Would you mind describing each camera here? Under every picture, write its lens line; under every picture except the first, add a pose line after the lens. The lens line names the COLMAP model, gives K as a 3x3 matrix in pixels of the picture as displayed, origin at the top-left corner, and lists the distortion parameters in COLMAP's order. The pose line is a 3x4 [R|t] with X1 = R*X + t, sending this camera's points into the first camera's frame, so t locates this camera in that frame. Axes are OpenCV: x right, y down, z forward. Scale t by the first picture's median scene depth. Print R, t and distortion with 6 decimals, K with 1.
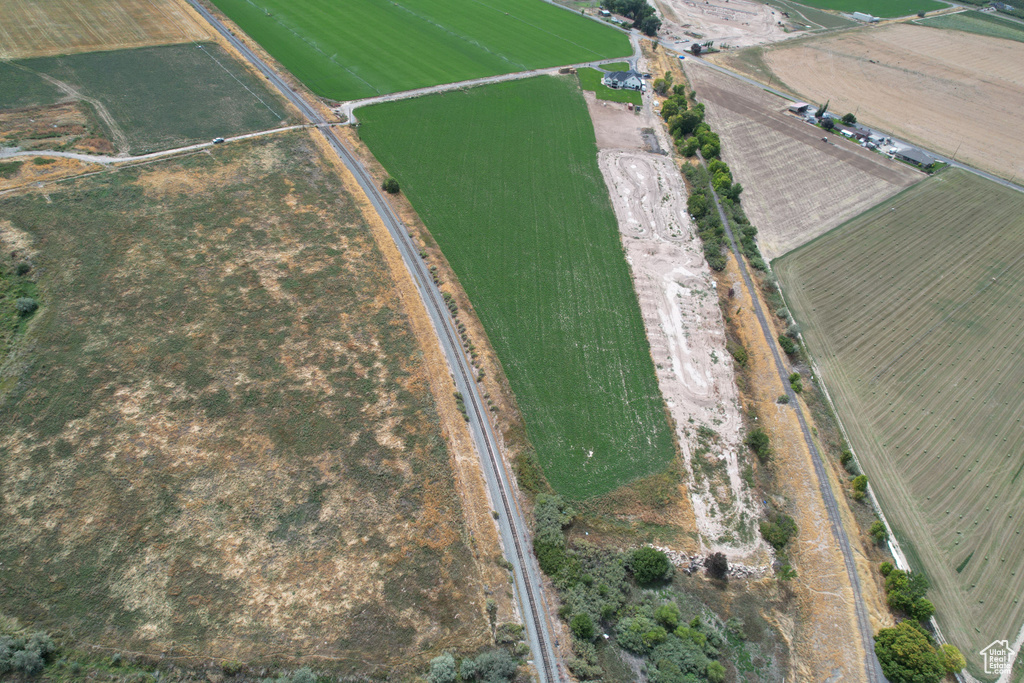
lens RADIAL K [[665.3, 0, 516.0], [0, 665.3, 346.3], [0, 0, 1]] dist [-0.074302, 0.056774]
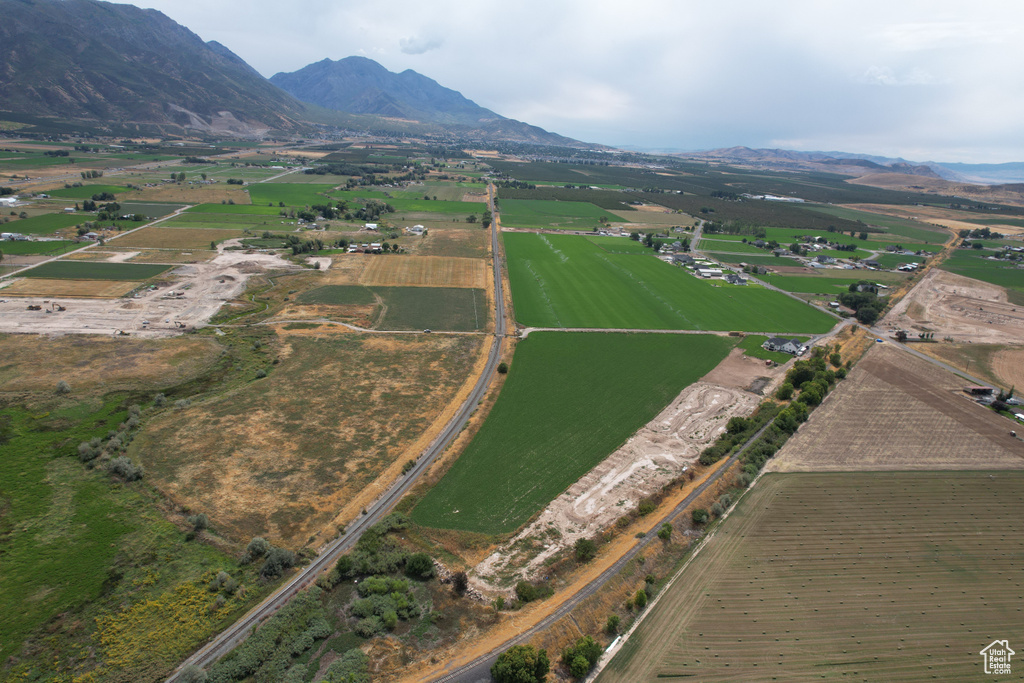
lens RADIAL K [[665.3, 0, 517.4], [0, 665.3, 347.8], [0, 0, 1]] dist [-0.074302, 0.056774]
pose [[0.832480, 0.101466, -0.544685, 0.770057], [-0.323469, 0.887158, -0.329118, 0.223585], [0.449827, 0.450173, 0.771362, -0.136233]]
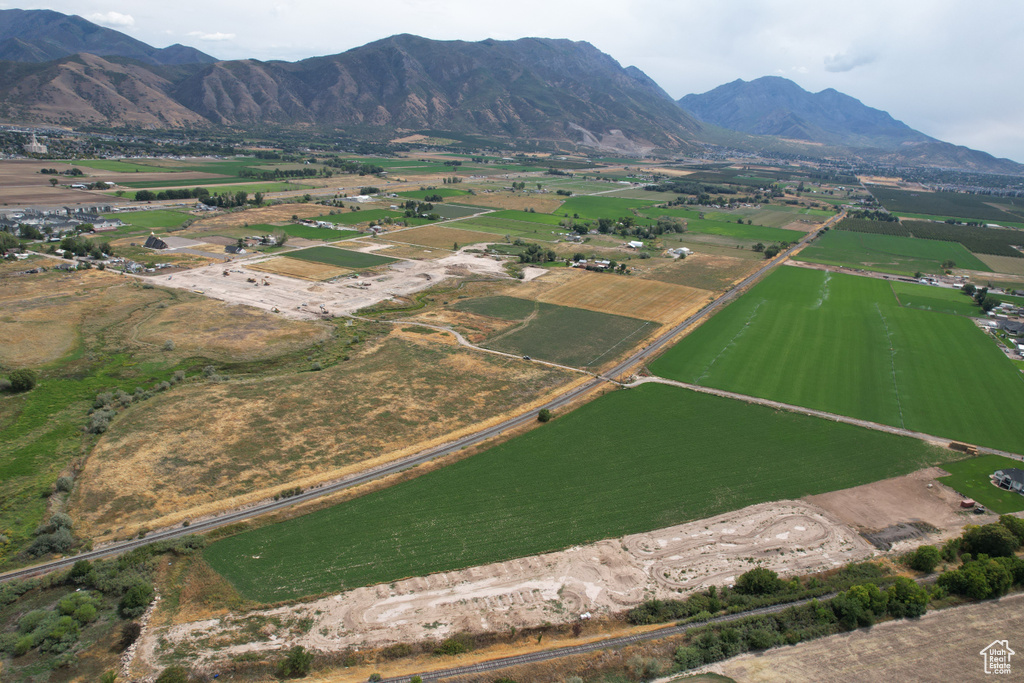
lens RADIAL K [[665.3, 0, 512.2], [0, 665.3, 341.6], [0, 0, 1]] dist [-0.074302, 0.056774]
pose [[0.373035, 0.187756, -0.908621, 1.056392], [-0.606684, 0.790303, -0.085768, -0.266801], [0.701982, 0.583240, 0.408720, 0.502933]]
